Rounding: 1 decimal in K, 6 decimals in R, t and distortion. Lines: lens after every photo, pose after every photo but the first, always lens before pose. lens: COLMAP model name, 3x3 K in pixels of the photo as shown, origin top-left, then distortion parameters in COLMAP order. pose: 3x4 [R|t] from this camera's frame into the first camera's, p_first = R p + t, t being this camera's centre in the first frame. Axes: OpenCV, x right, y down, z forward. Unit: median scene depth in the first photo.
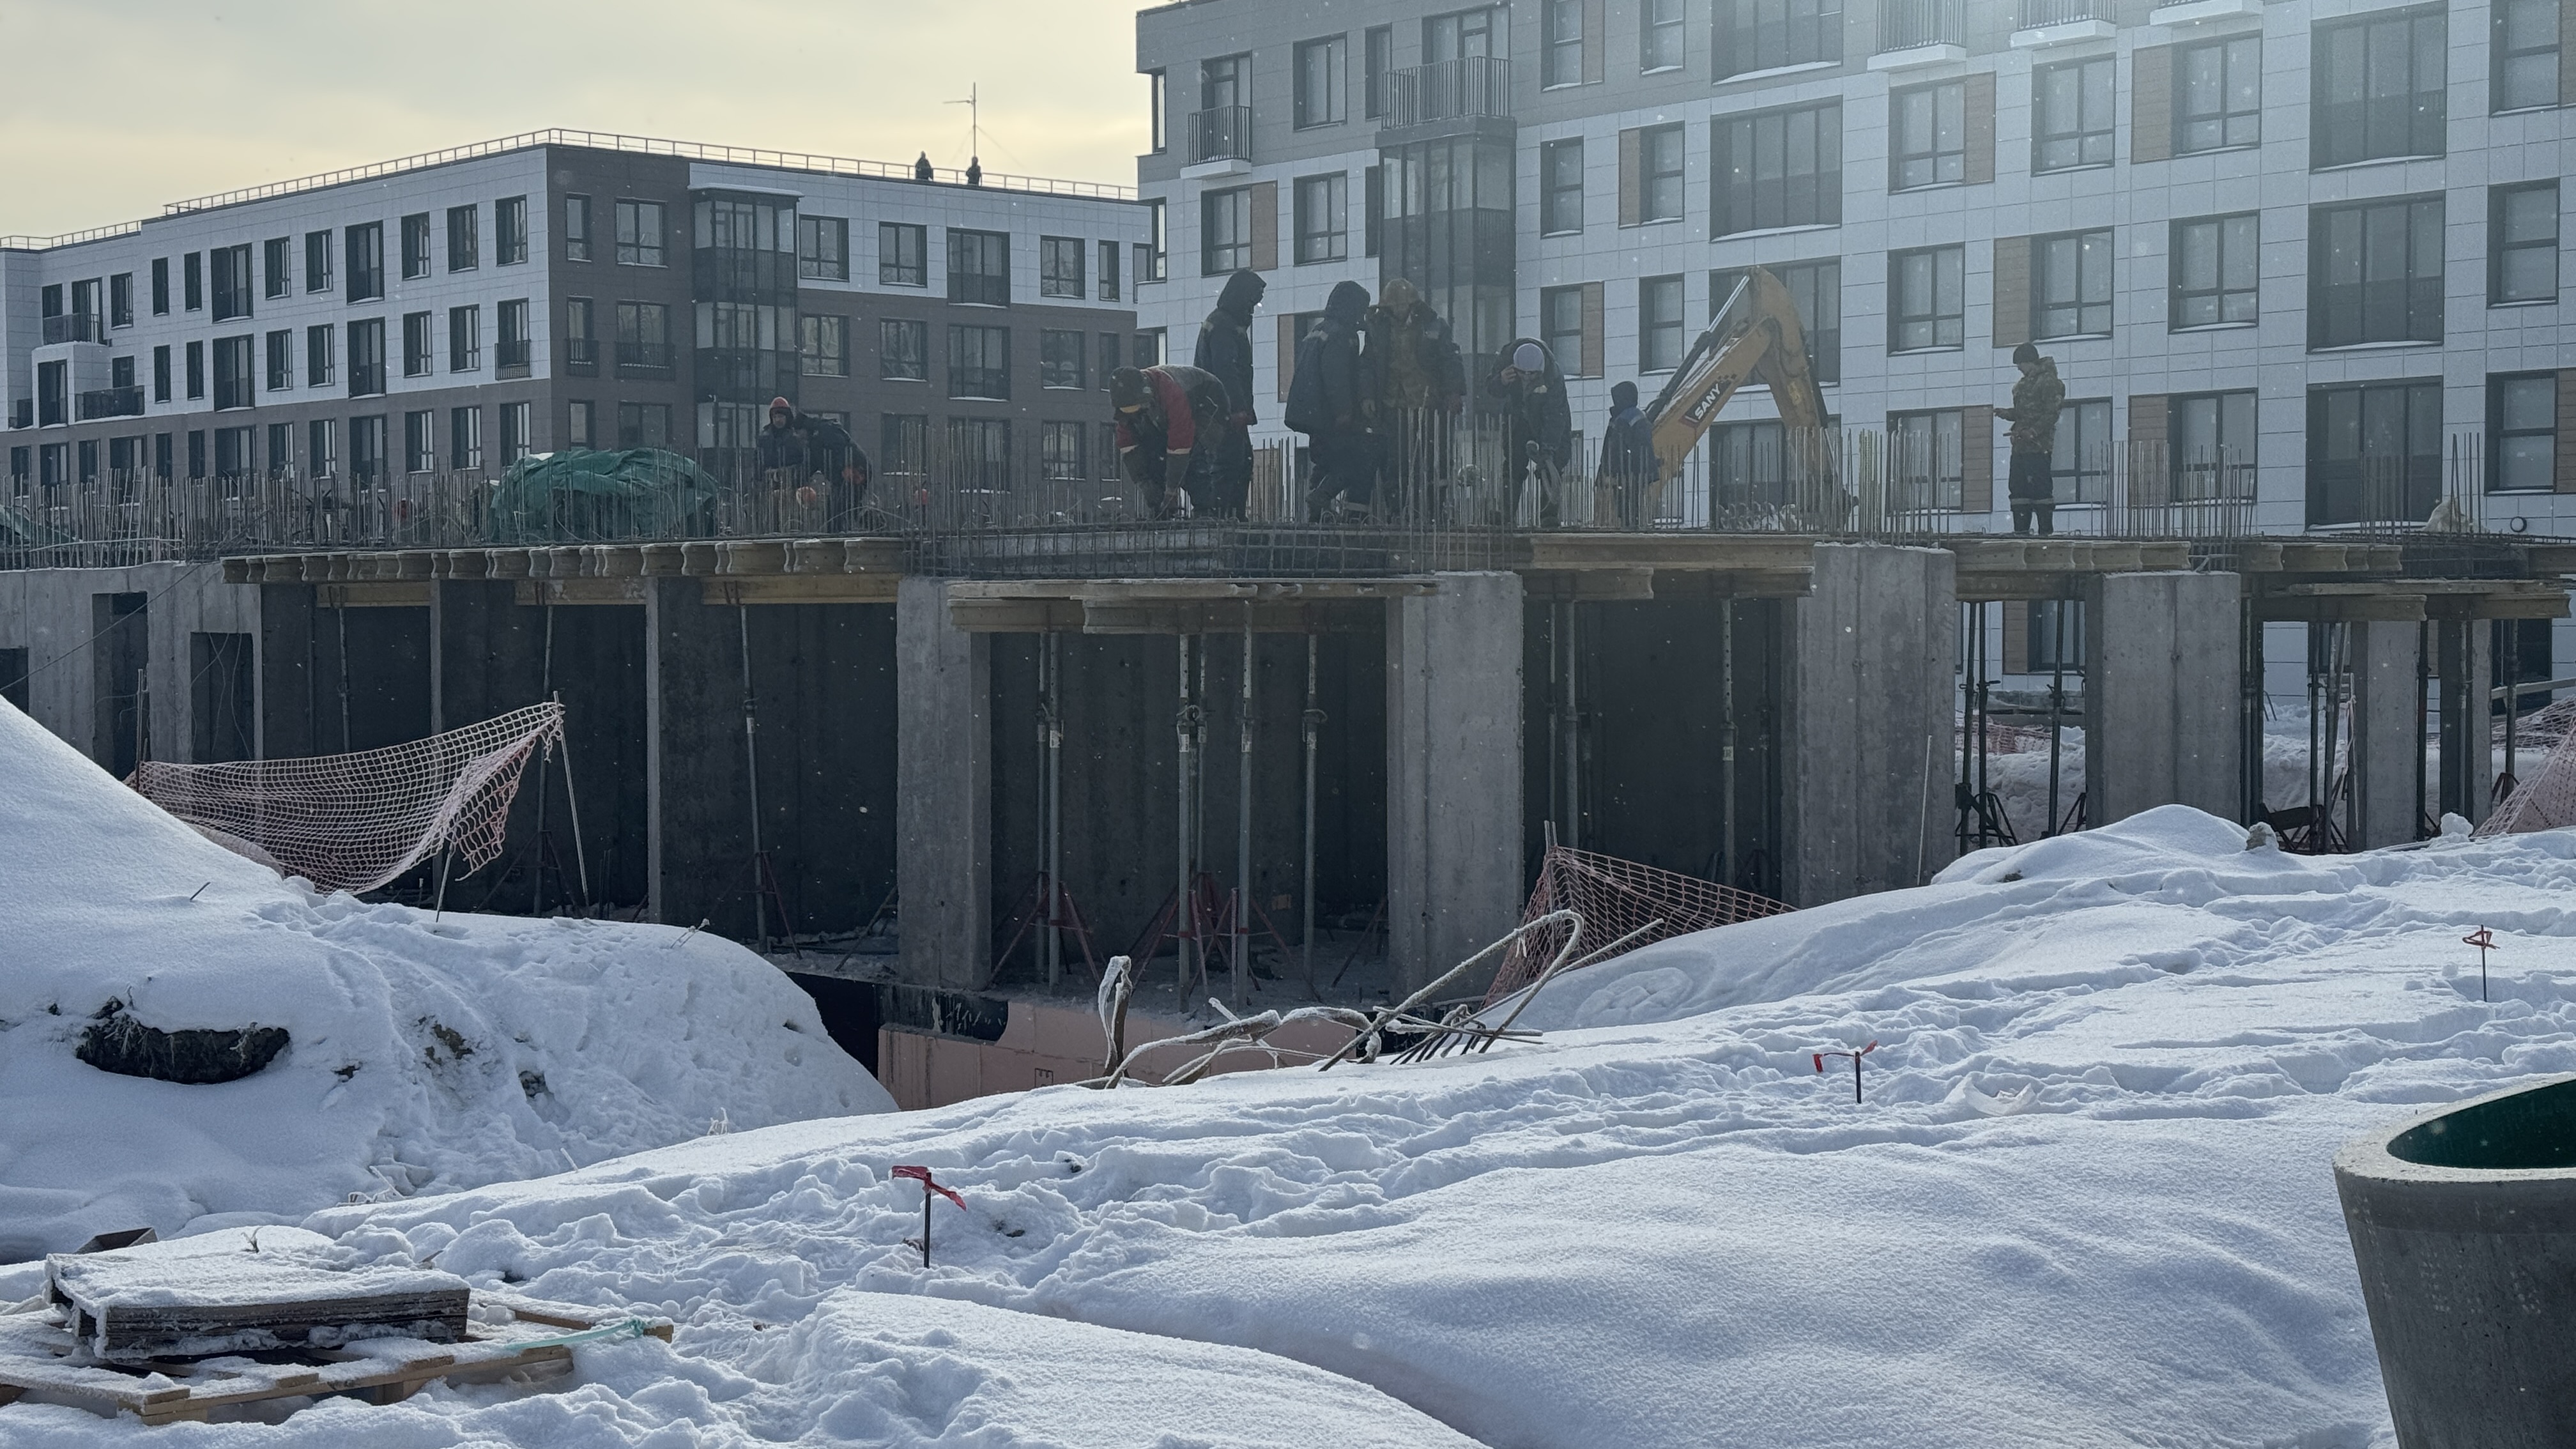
lens RADIAL K [[3577.9, 0, 1301.8], [0, 3577.9, 730.7], [0, 0, 1]] dist [0.110044, 0.000000]
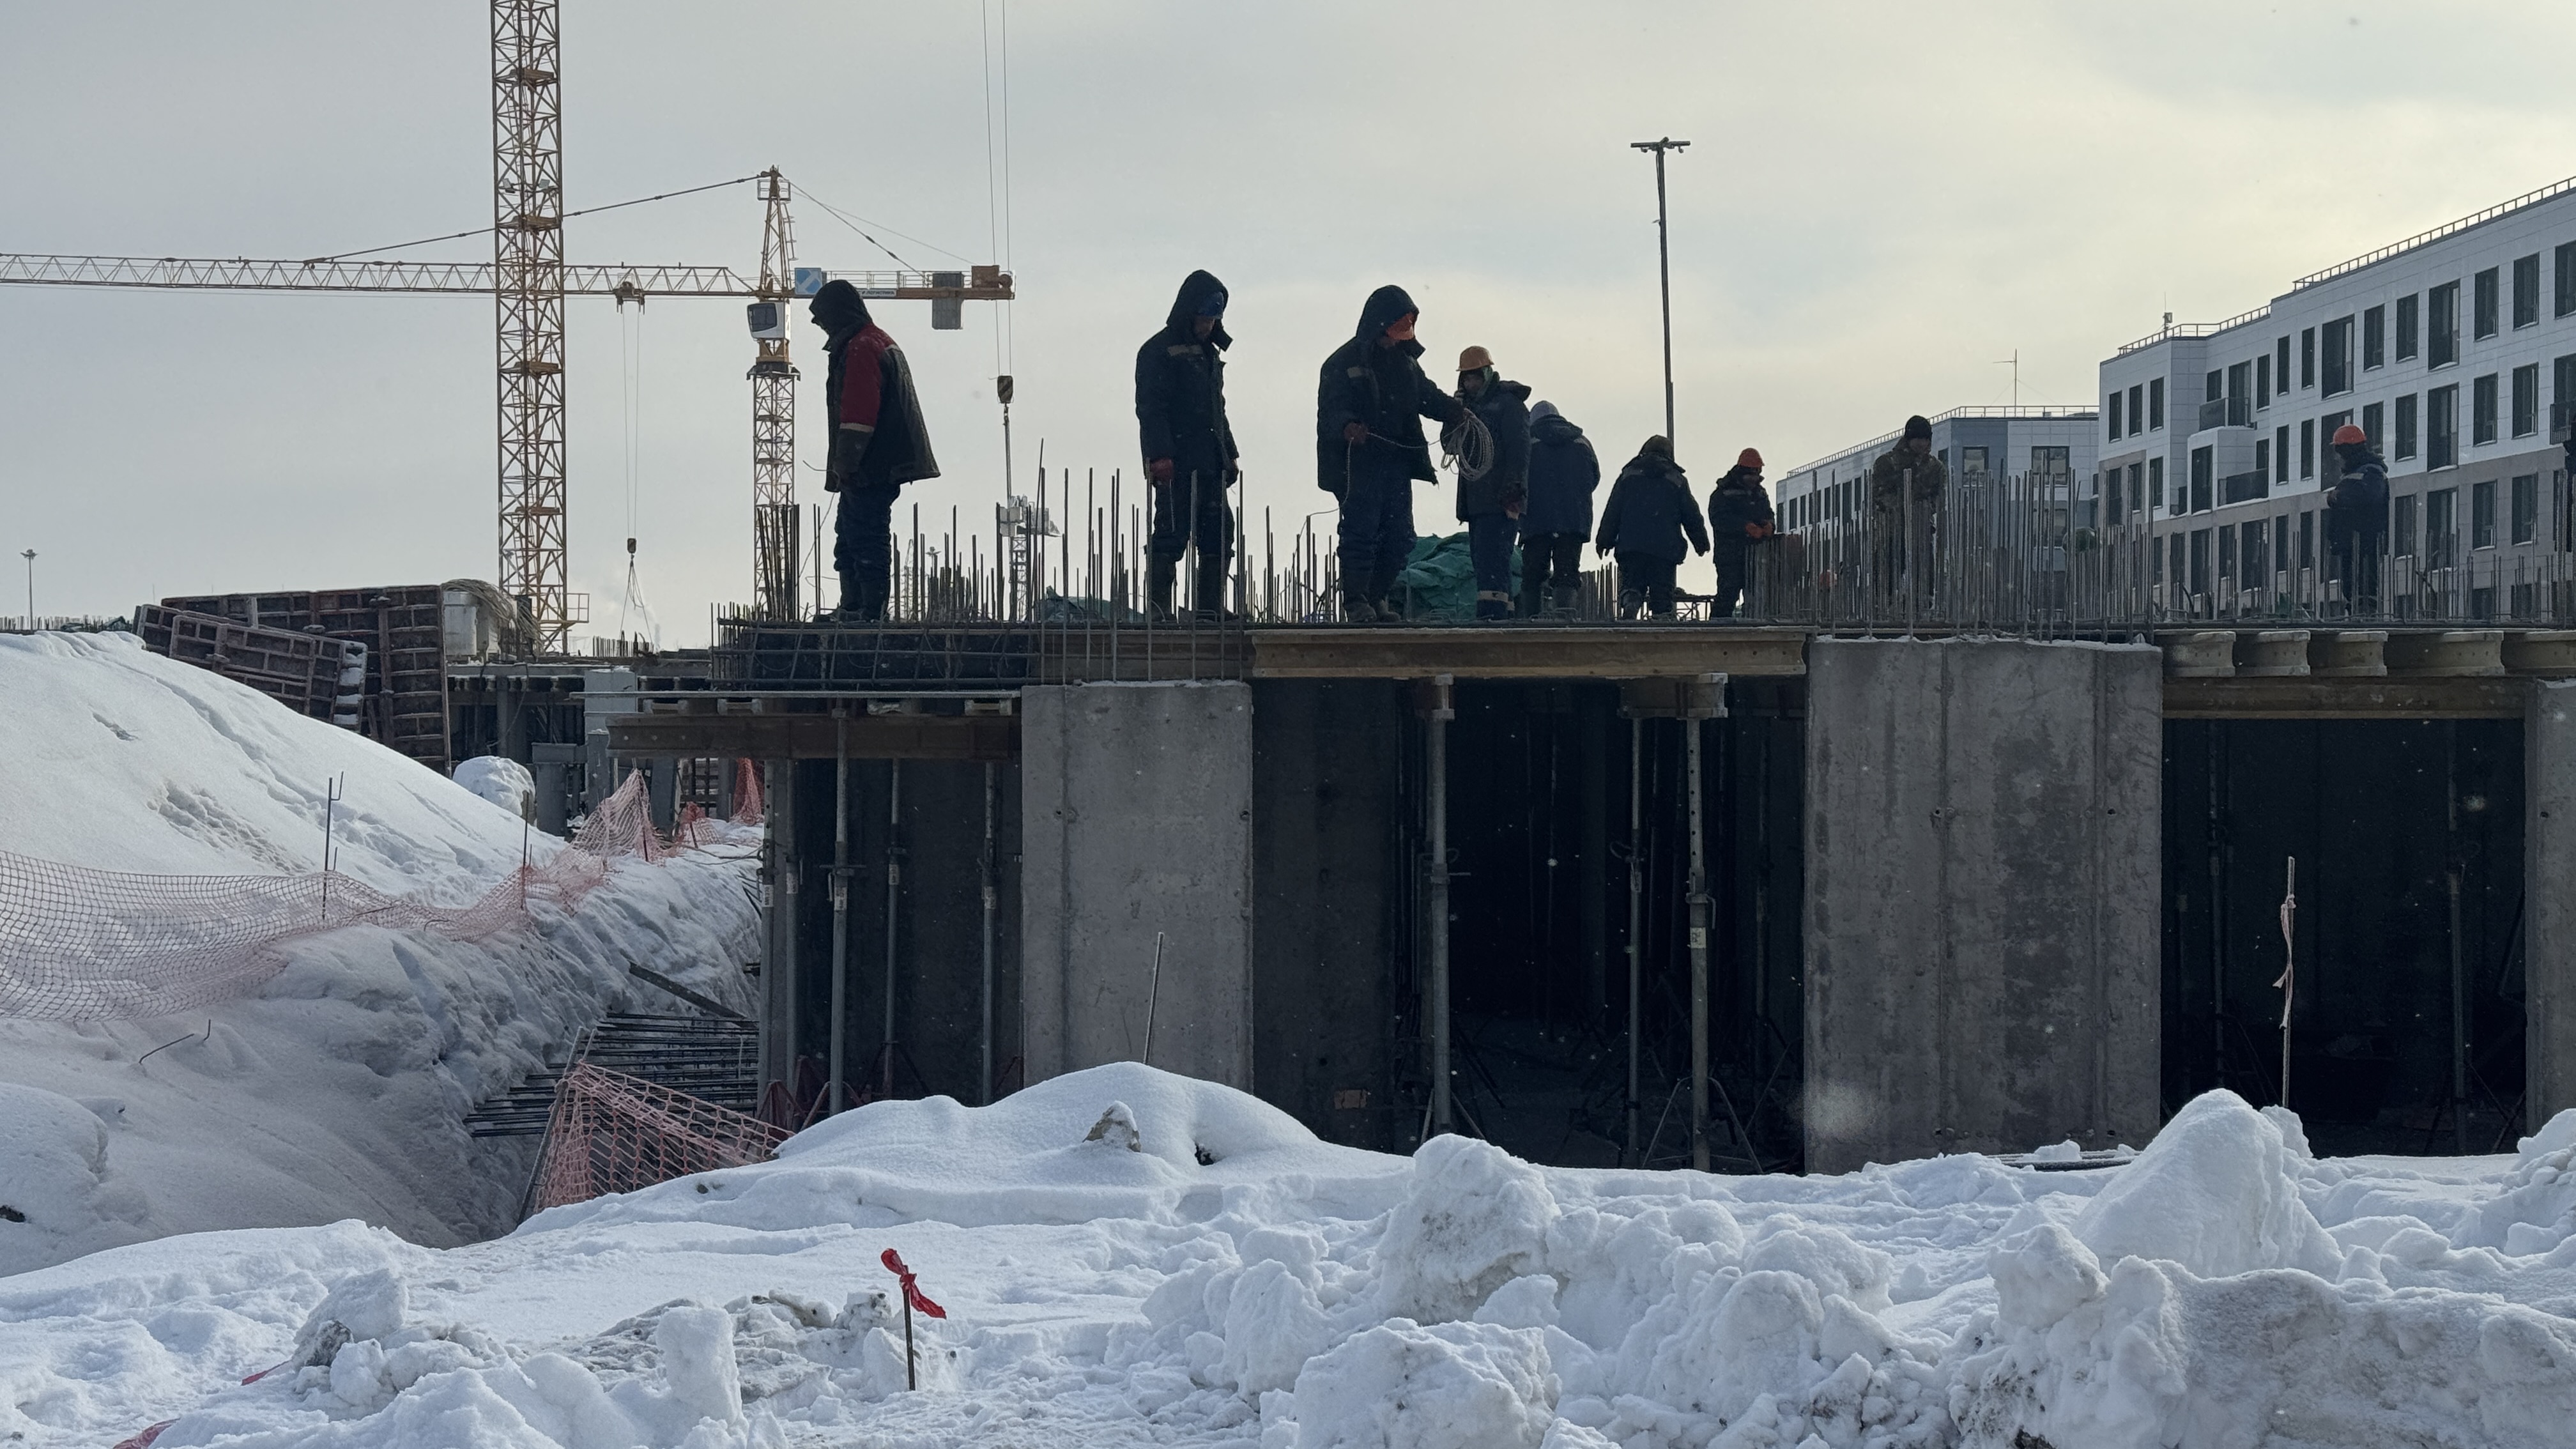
lens RADIAL K [[3577.9, 0, 1215.8], [0, 3577.9, 629.2], [0, 0, 1]] dist [0.110044, 0.000000]
pose [[0.762694, -0.007901, -0.646712, 0.109423], [-0.024554, 0.998851, -0.041160, -0.004963], [0.646294, 0.047272, 0.761623, 0.087143]]
